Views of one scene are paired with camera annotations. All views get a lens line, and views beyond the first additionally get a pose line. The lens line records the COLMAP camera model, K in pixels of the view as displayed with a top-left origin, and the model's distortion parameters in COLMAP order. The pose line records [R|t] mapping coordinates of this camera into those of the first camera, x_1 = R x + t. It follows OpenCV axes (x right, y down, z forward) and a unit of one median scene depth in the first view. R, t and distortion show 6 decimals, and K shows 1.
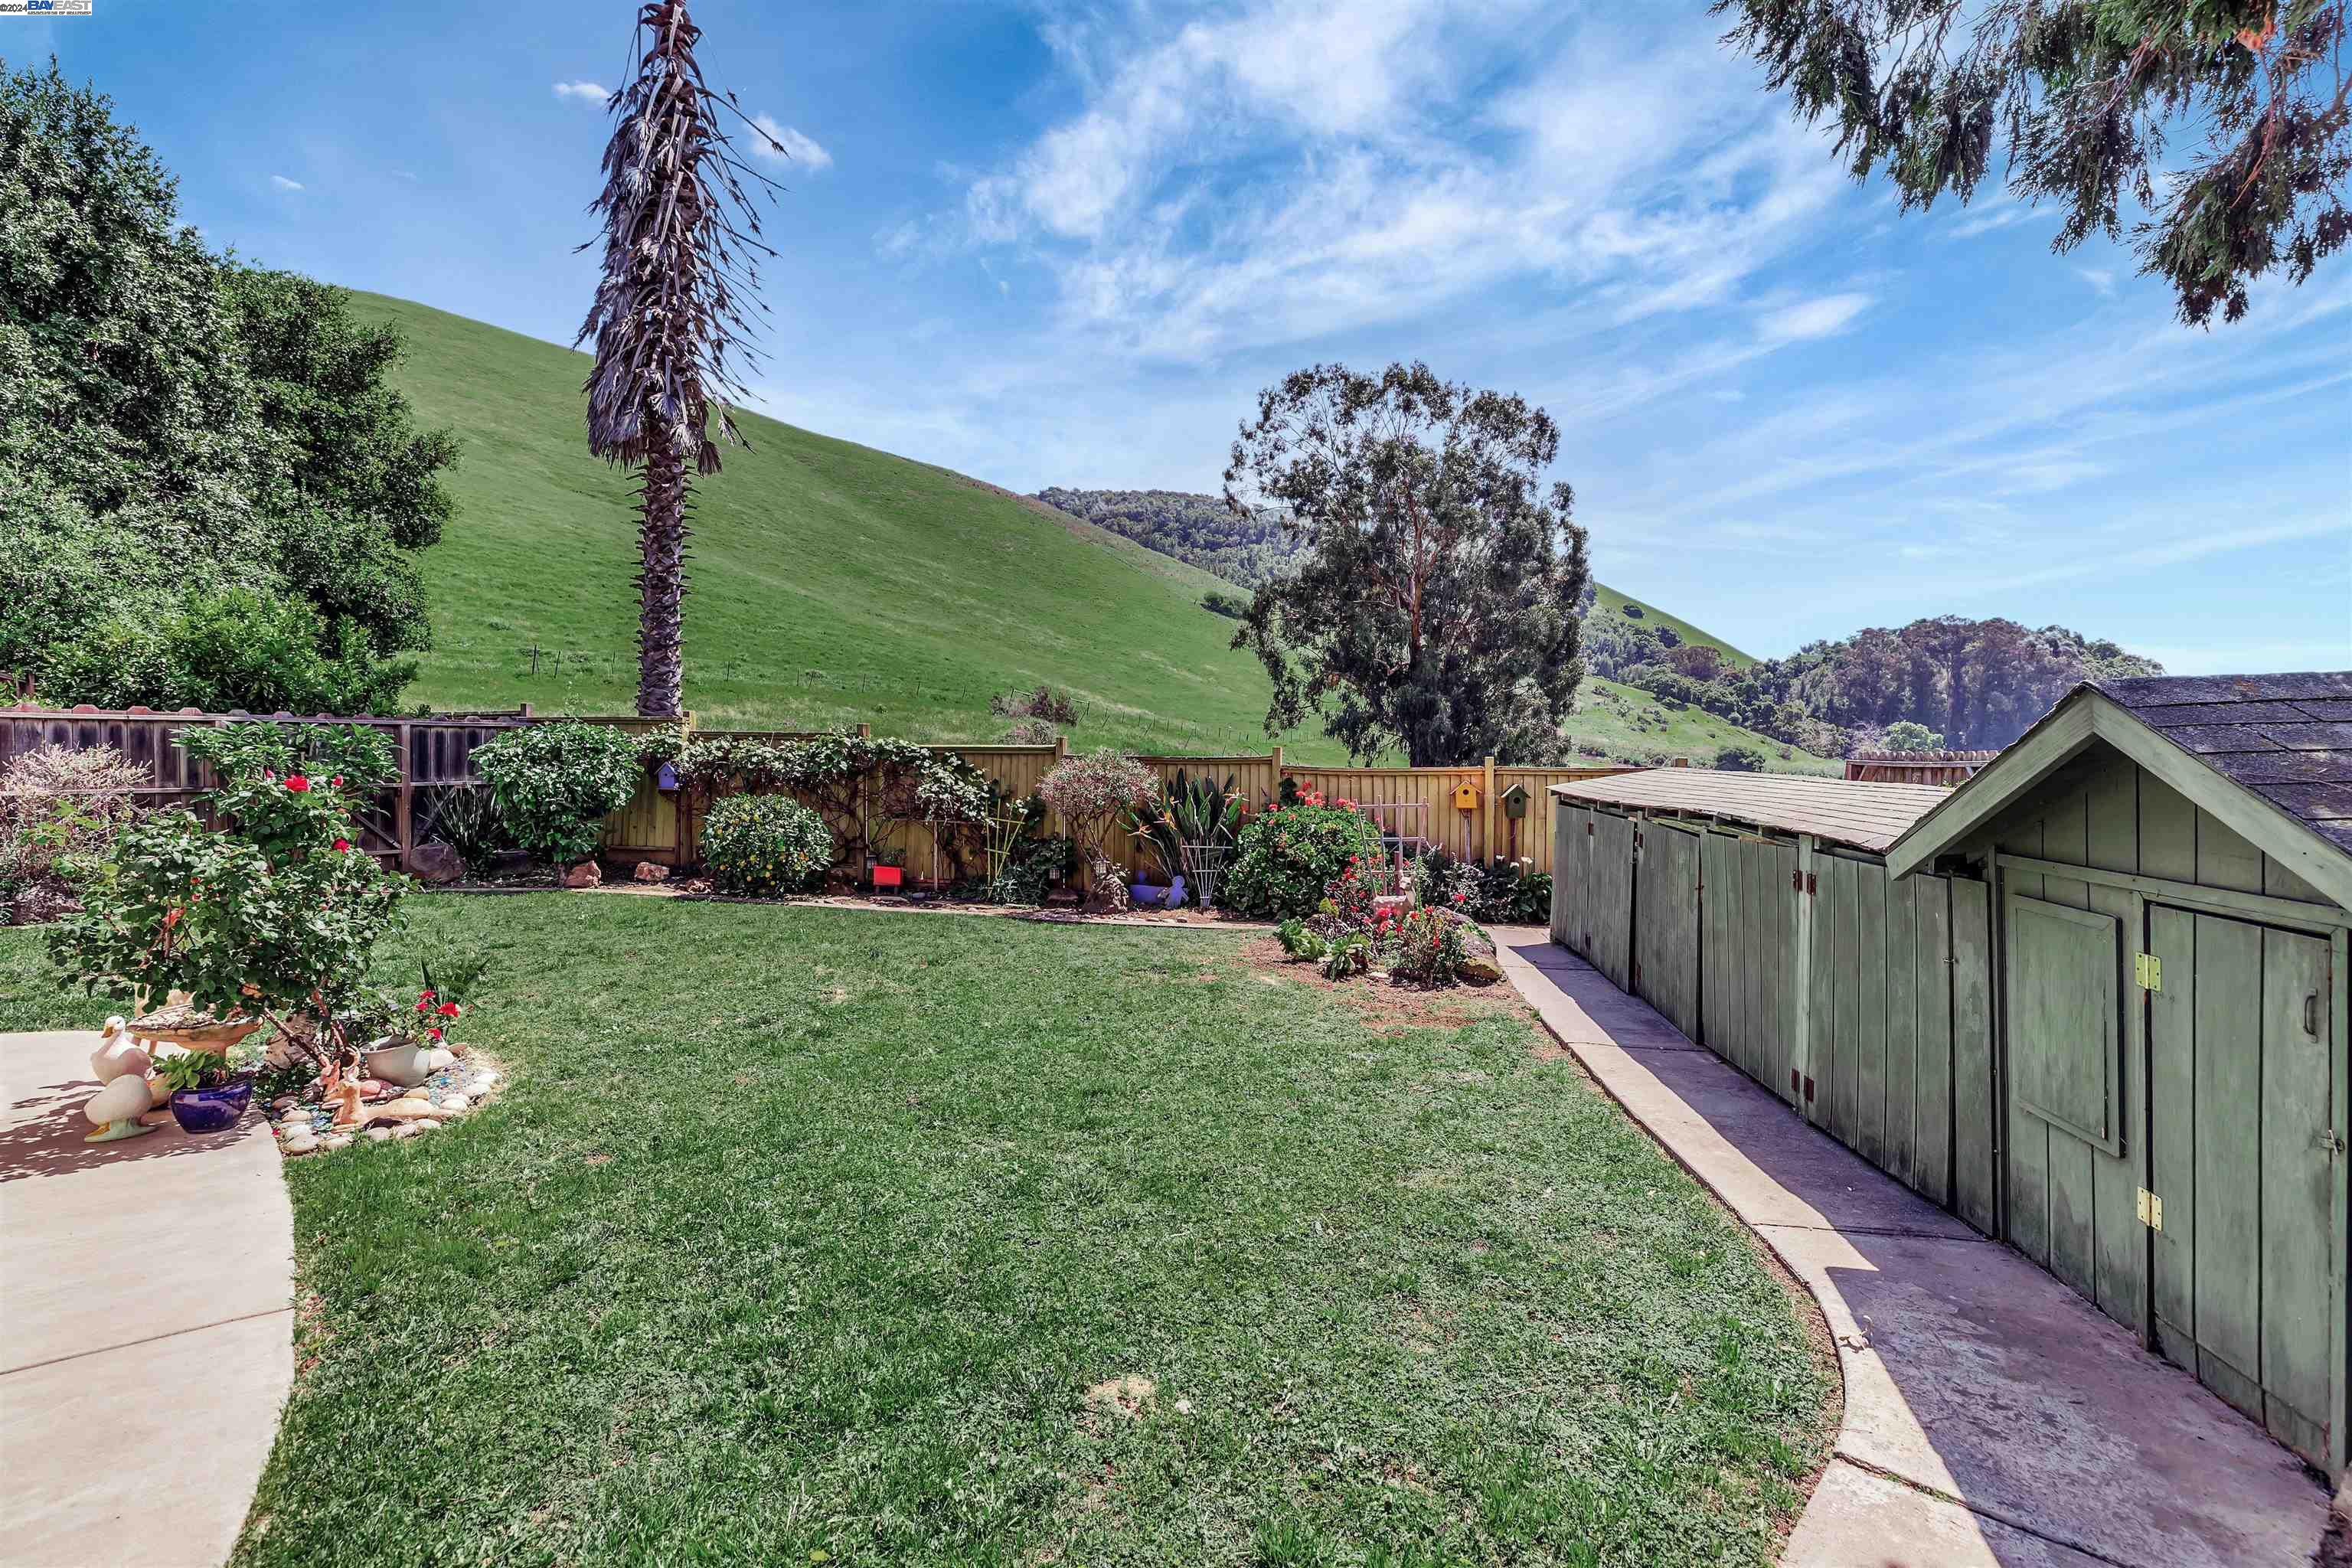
lens RADIAL K [[1131.9, 0, 1184.1], [0, 1131.9, 778.9], [0, 0, 1]] dist [-0.001141, -0.001886]
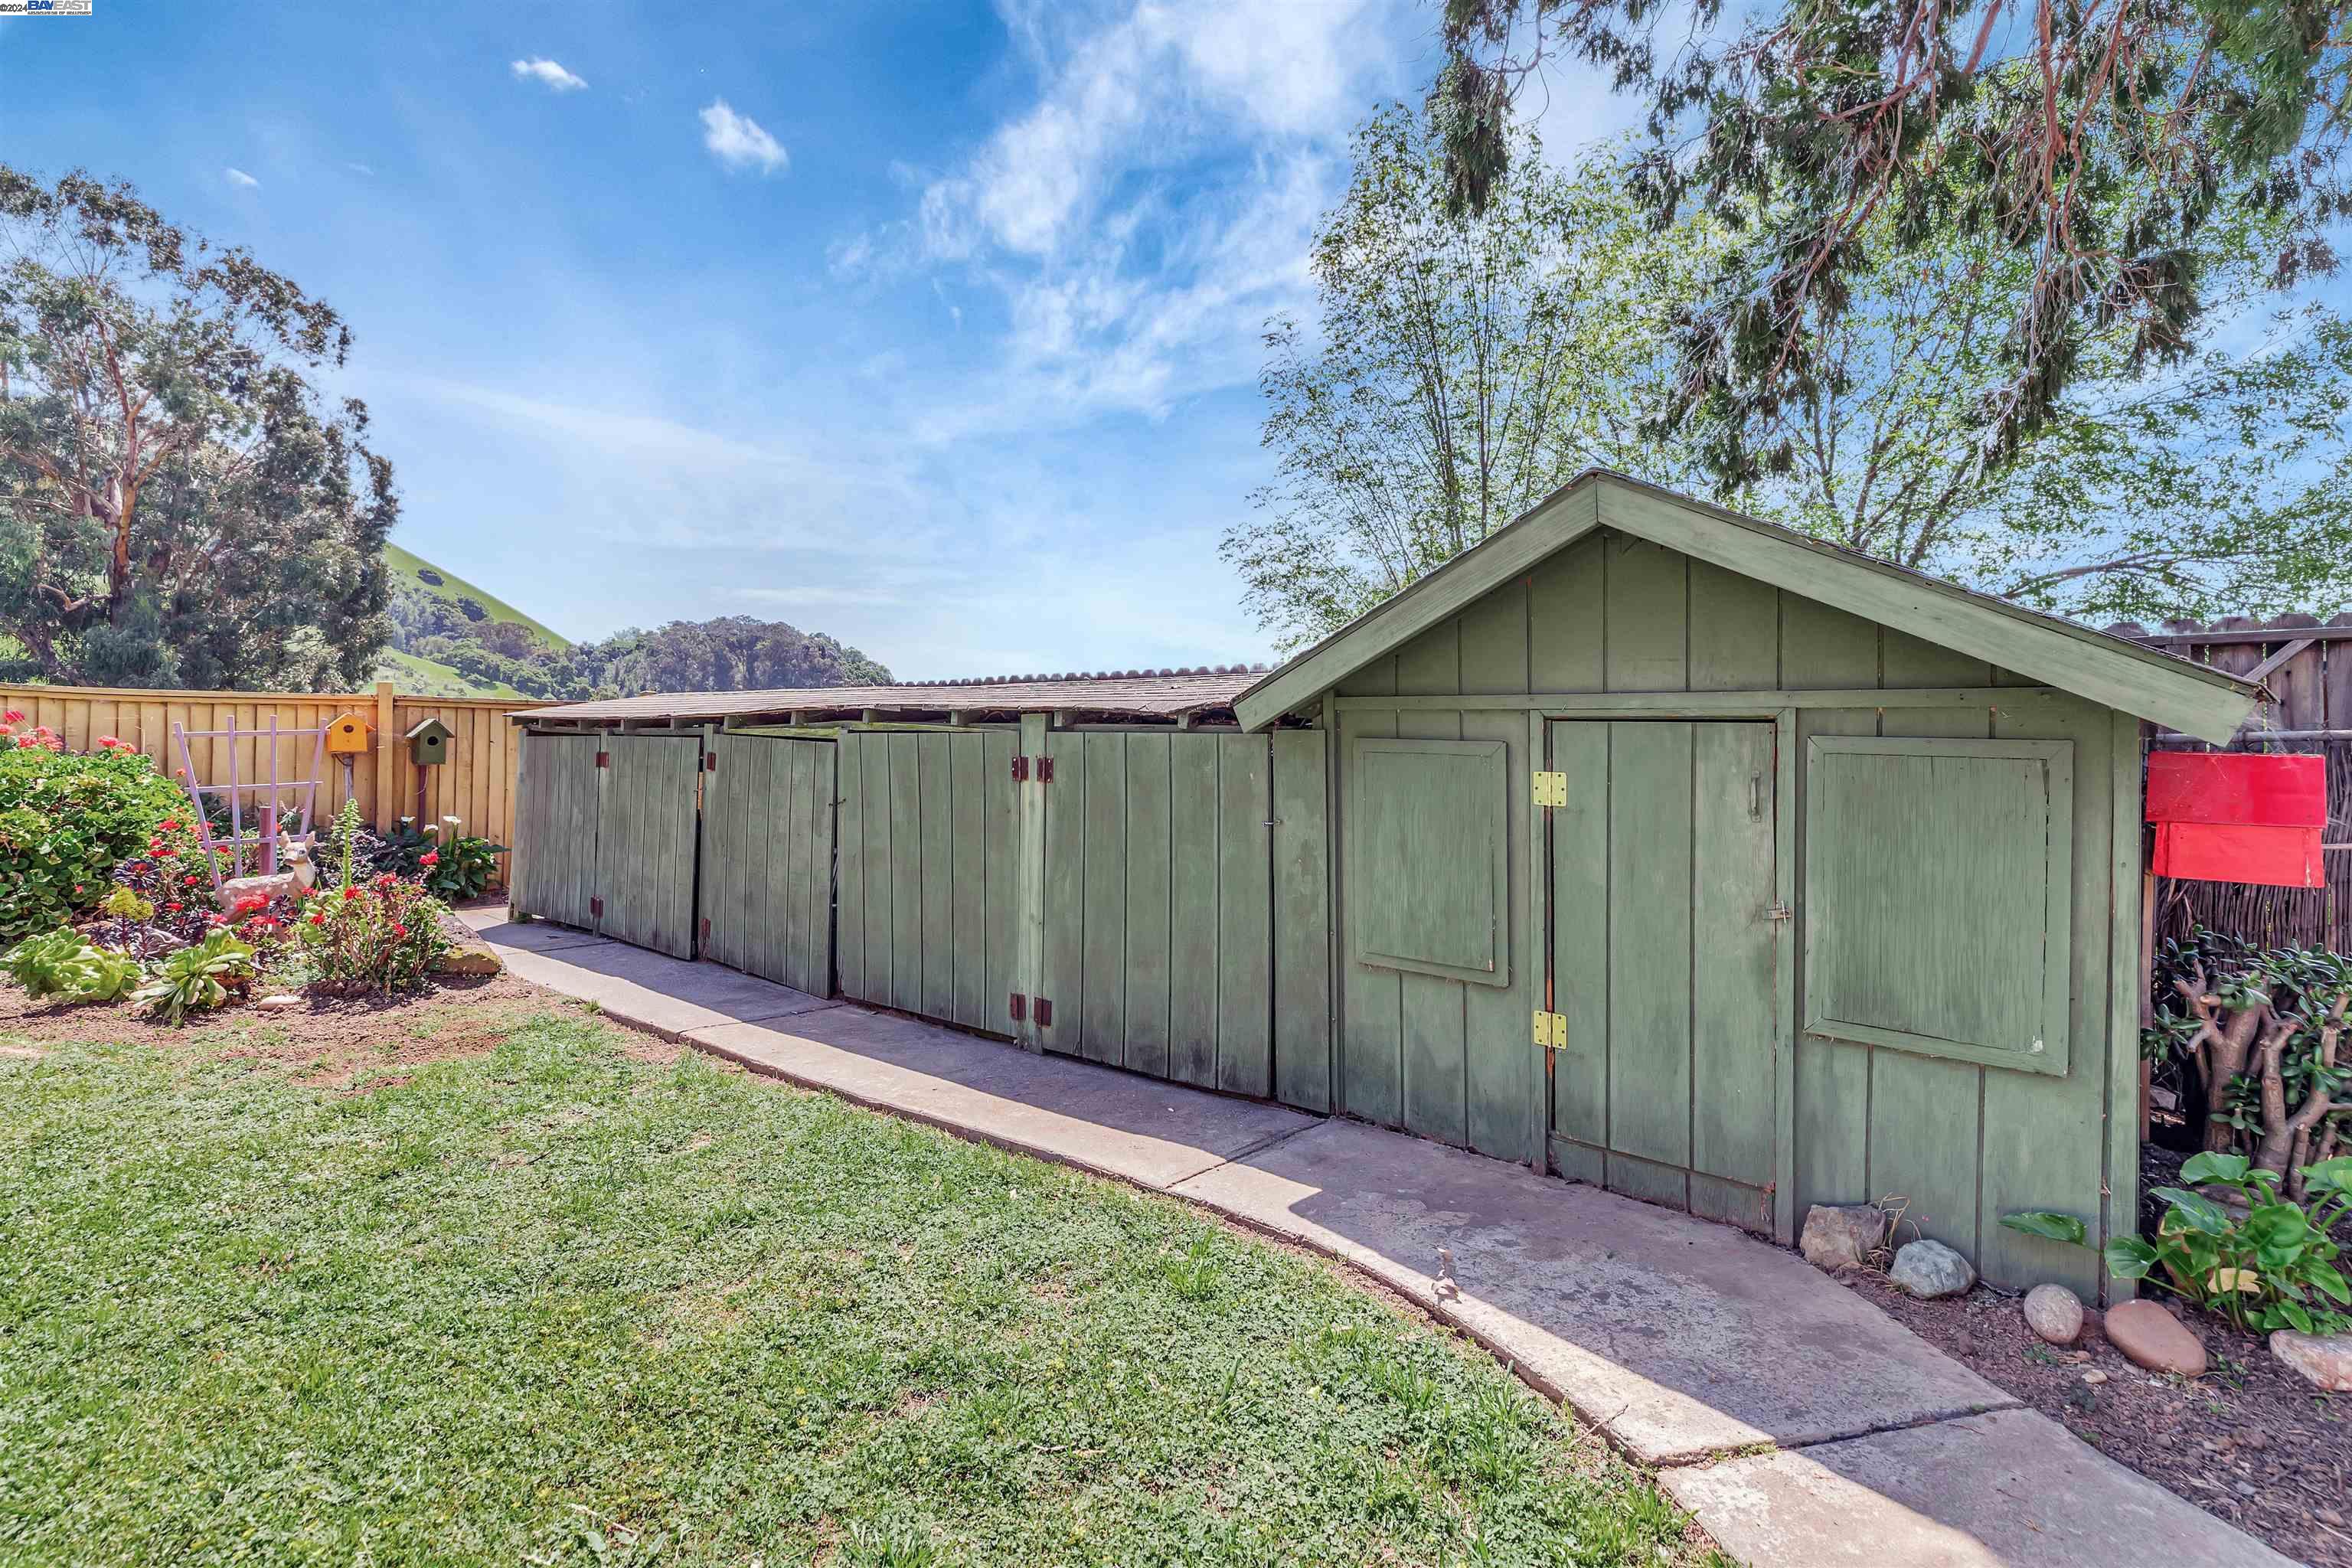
lens RADIAL K [[1104.3, 0, 1197.5], [0, 1104.3, 742.8], [0, 0, 1]] dist [0.011869, -0.005946]
pose [[0.550672, -0.000181, 0.834722, -0.048206], [0.015745, 0.999824, -0.010170, 0.052949], [-0.834573, 0.018743, 0.550578, 0.283555]]
